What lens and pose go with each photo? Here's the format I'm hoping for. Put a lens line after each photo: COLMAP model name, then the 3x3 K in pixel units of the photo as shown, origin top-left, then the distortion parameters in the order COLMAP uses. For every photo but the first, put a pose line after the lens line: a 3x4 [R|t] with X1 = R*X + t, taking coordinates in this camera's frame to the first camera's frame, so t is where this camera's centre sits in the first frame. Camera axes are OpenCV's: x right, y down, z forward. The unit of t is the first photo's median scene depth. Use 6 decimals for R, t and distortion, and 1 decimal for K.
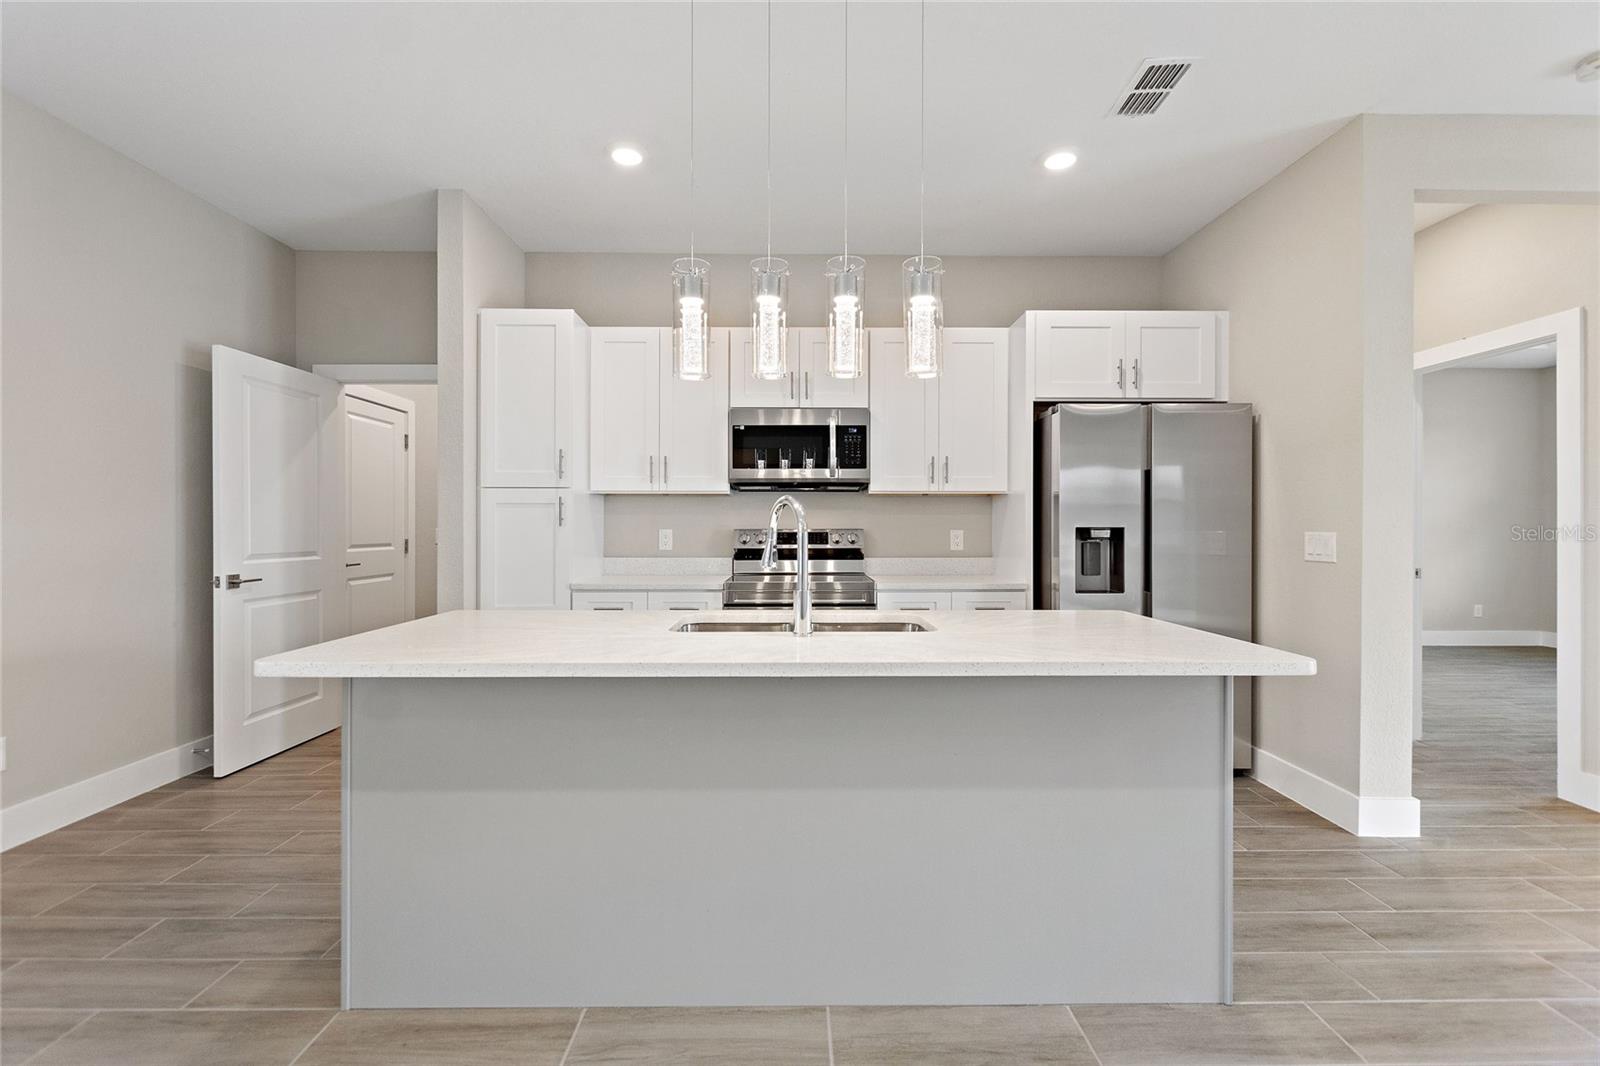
lens RADIAL K [[695.5, 0, 793.3], [0, 695.5, 528.5], [0, 0, 1]] dist [-0.002427, -0.000582]
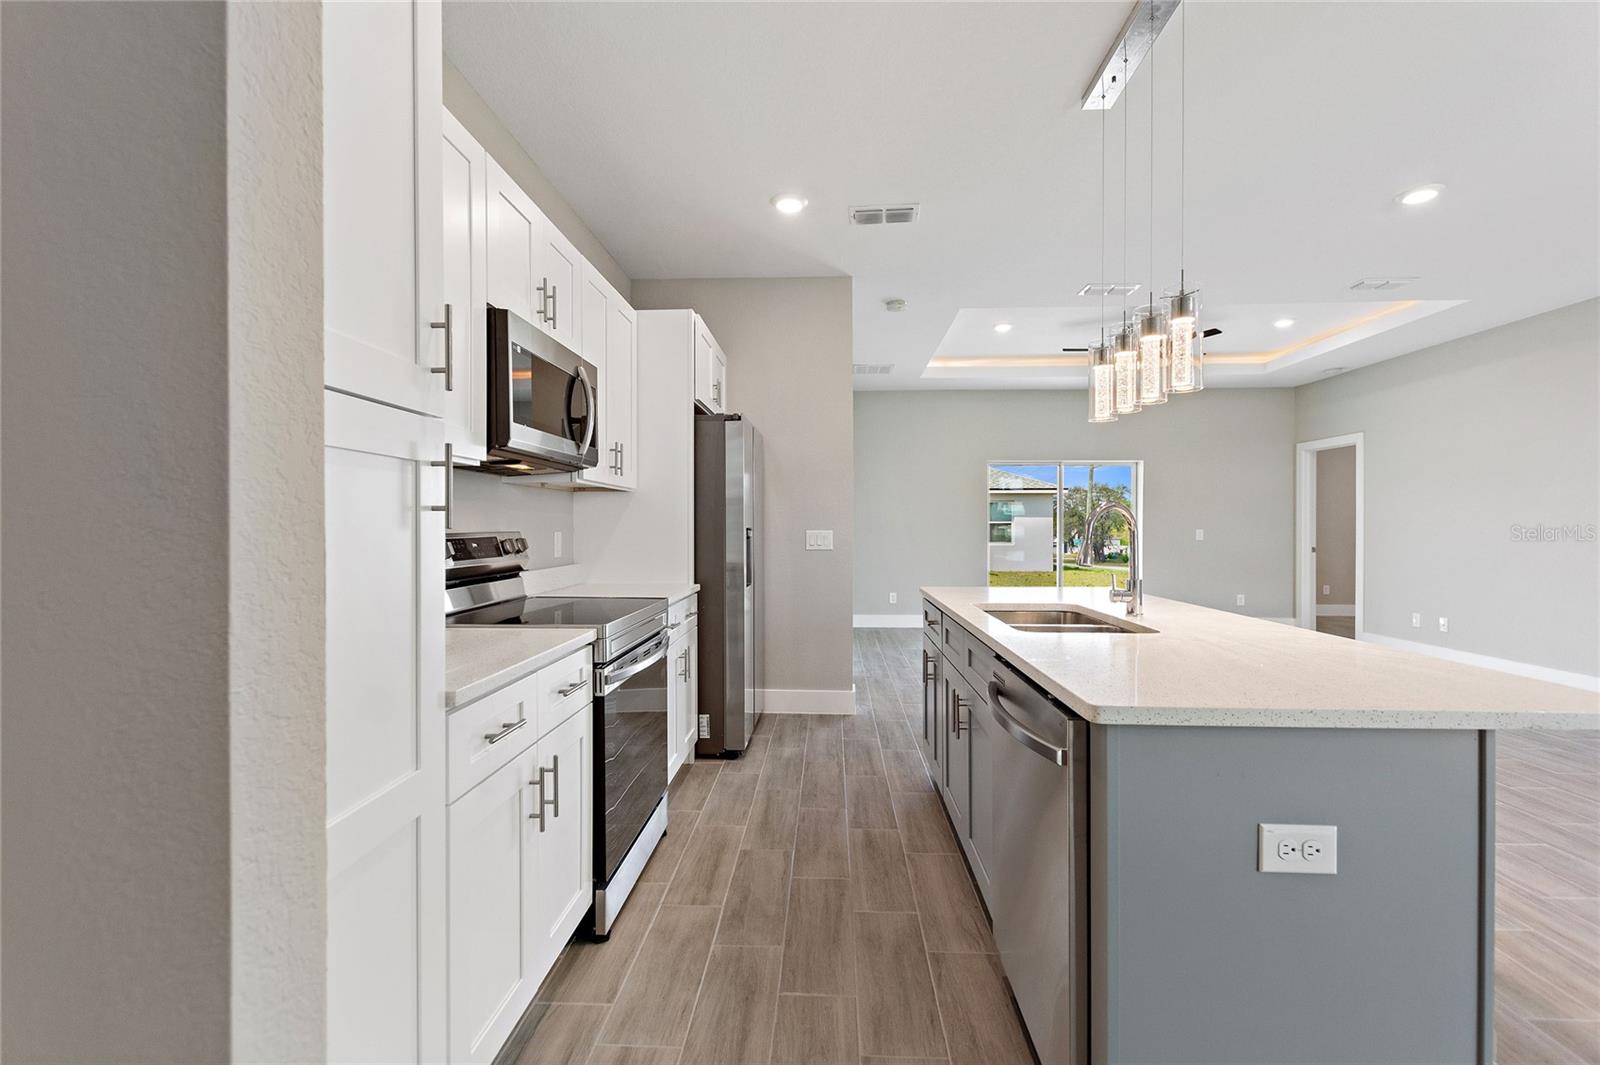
lens RADIAL K [[695.5, 0, 805.3], [0, 695.5, 524.6], [0, 0, 1]] dist [-0.002427, -0.000582]
pose [[0.057863, 0.003495, 0.998318, -0.618317], [0.008509, 0.999956, -0.003994, -0.001742], [-0.998288, 0.008726, 0.057831, 0.748441]]
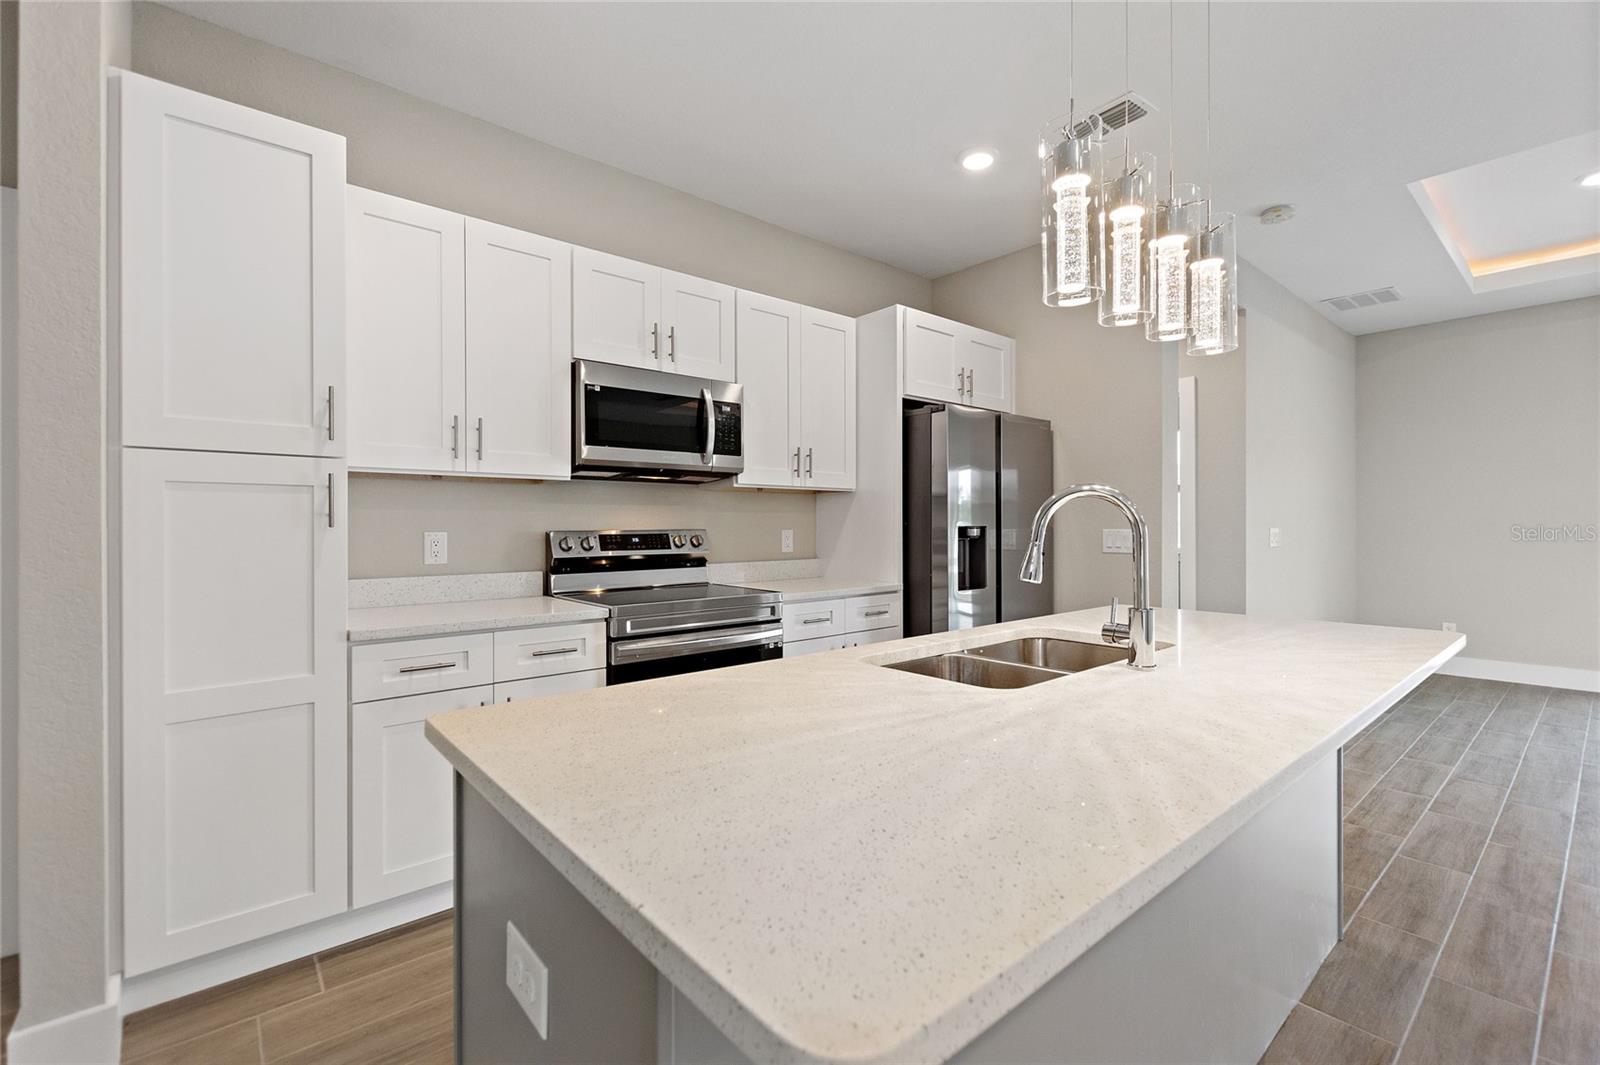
lens RADIAL K [[695.5, 0, 797.8], [0, 695.5, 524.7], [0, 0, 1]] dist [-0.002427, -0.000582]
pose [[0.768687, -0.001988, 0.639622, -0.377780], [0.005537, 0.999978, -0.003546, -0.001563], [-0.639602, 0.006267, 0.768681, 0.326691]]
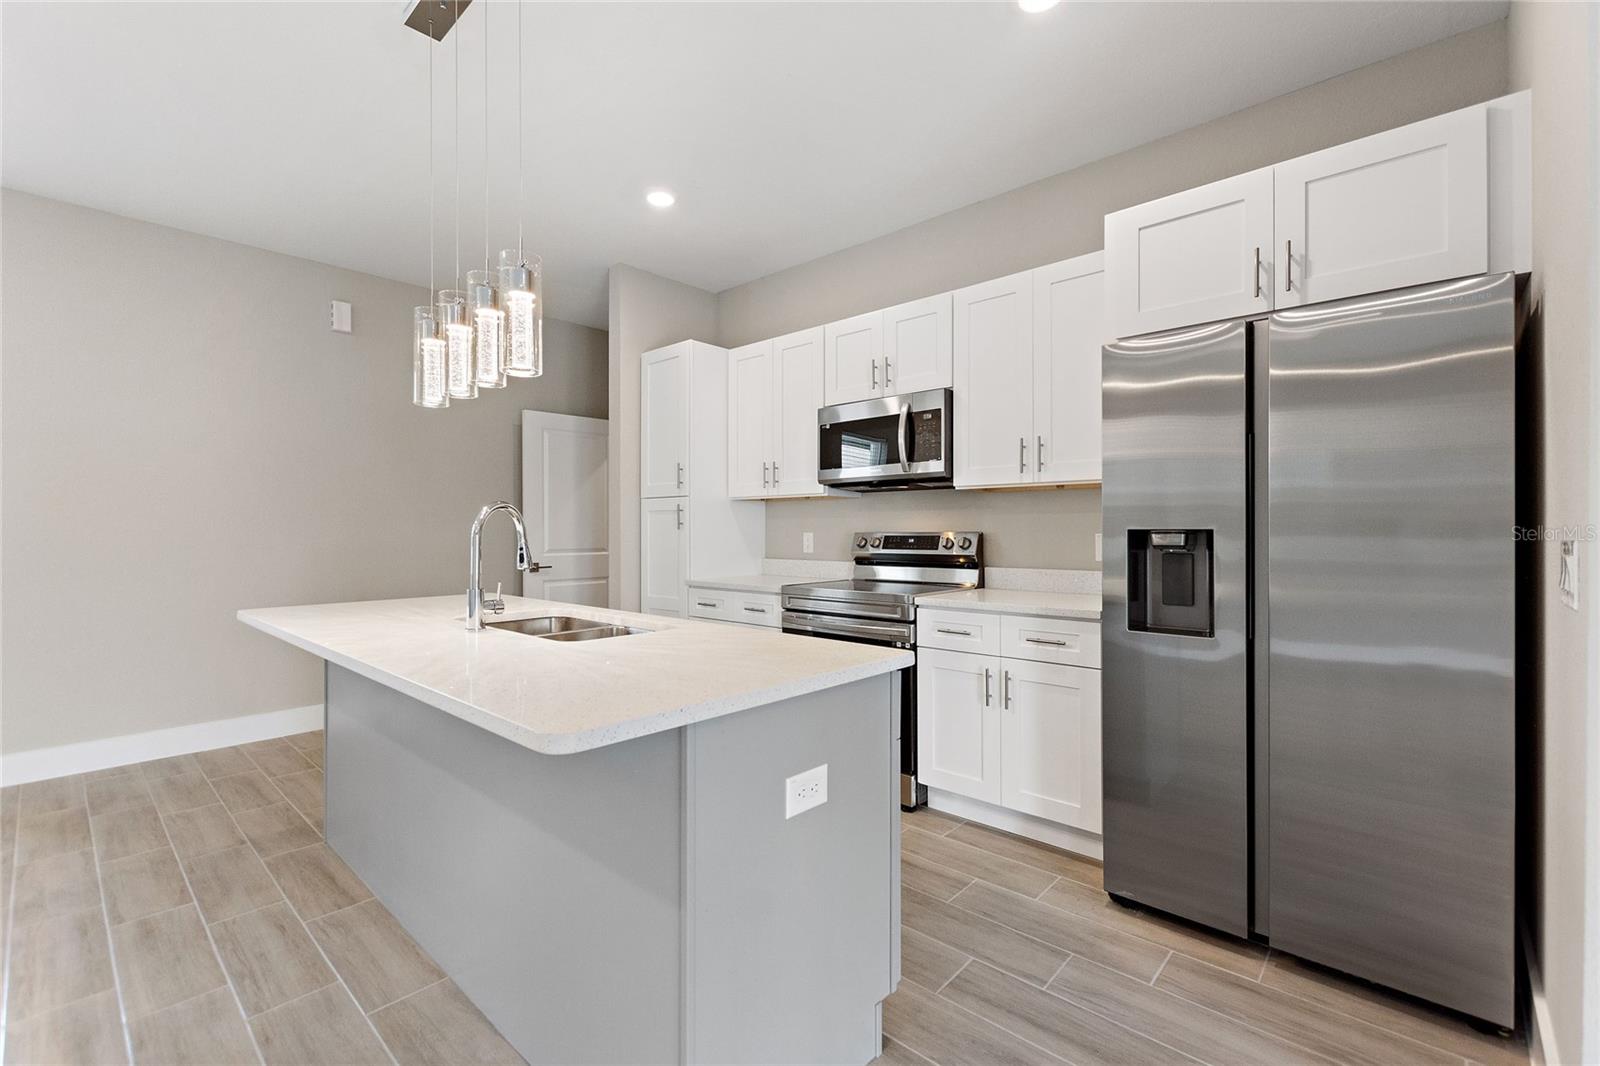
lens RADIAL K [[695.5, 0, 790.1], [0, 695.5, 523.8], [0, 0, 1]] dist [-0.002427, -0.000582]
pose [[0.726858, -0.008253, -0.686738, 0.555423], [0.000605, 0.999935, -0.011377, 0.000138], [0.686788, 0.007854, 0.726816, 0.272706]]
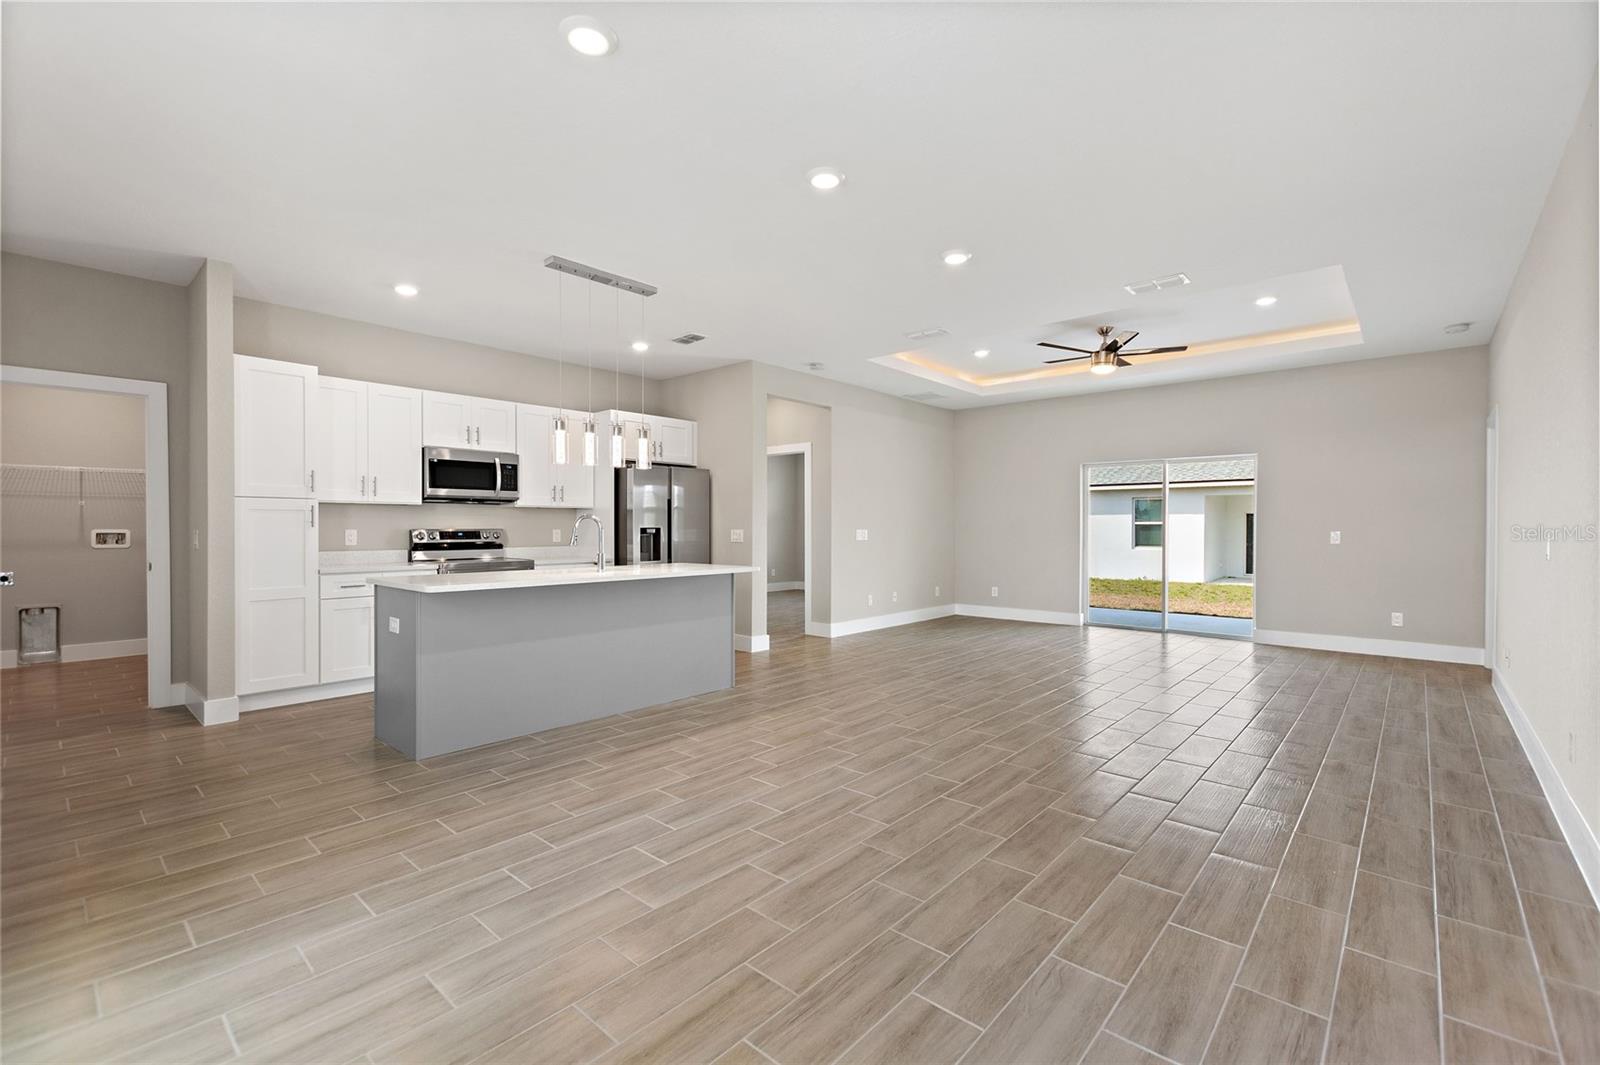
lens RADIAL K [[695.5, 0, 804.5], [0, 695.5, 530.8], [0, 0, 1]] dist [-0.002427, -0.000582]
pose [[0.668348, -0.003798, 0.743839, -0.659334], [0.002955, 0.999993, 0.002451, 0.003414], [-0.743843, 0.000560, 0.668354, -0.581185]]
